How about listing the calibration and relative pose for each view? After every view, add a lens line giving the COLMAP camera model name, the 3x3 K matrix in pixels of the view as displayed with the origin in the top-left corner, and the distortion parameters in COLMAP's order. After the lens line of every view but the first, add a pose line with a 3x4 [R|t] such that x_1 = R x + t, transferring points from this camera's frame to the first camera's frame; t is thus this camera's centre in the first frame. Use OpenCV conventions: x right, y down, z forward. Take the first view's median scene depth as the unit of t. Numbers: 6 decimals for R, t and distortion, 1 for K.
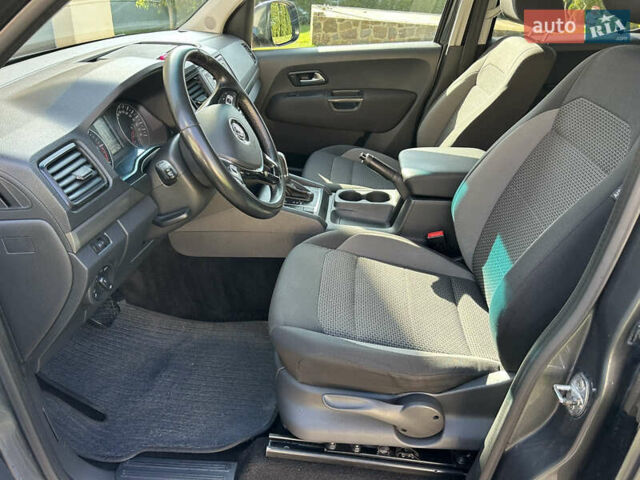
lens RADIAL K [[483.0, 0, 320.1], [0, 483.0, 239.6], [0, 0, 1]] dist [0.029242, -0.039012]
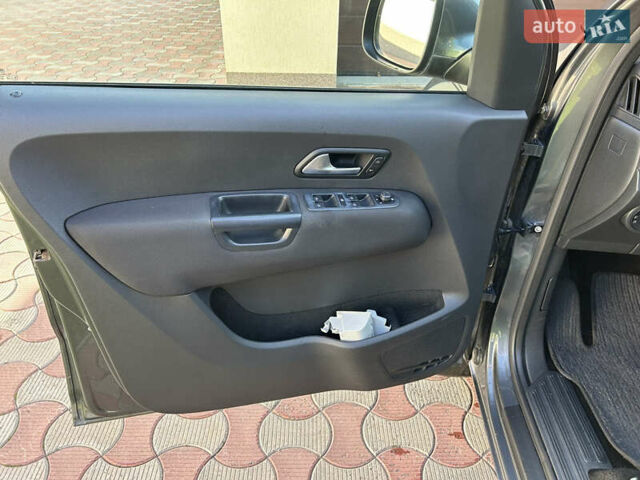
lens RADIAL K [[483.0, 0, 319.1], [0, 483.0, 242.1], [0, 0, 1]] dist [0.029242, -0.039012]
pose [[0.036727, 0.562233, -0.826163, 0.331836], [-0.503800, 0.724391, 0.470578, -0.006024], [0.863039, 0.398937, 0.309858, 0.059036]]
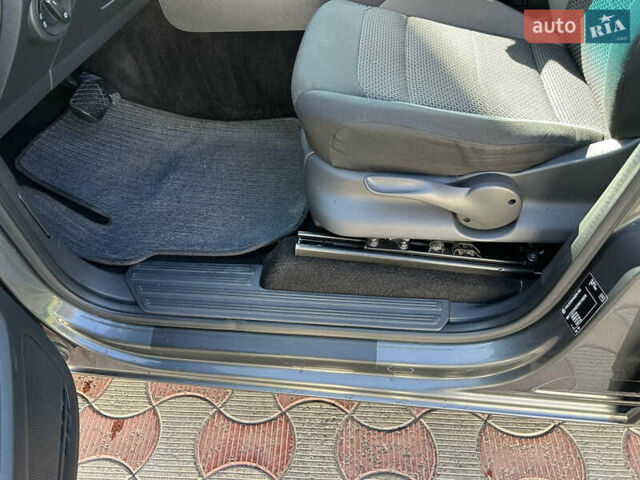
lens RADIAL K [[483.0, 0, 323.3], [0, 483.0, 243.7], [0, 0, 1]] dist [0.029242, -0.039012]
pose [[0.999226, -0.002497, -0.039262, -0.027342], [0.014579, 0.950429, 0.310600, 0.156657], [0.036541, -0.310932, 0.949729, 0.195839]]
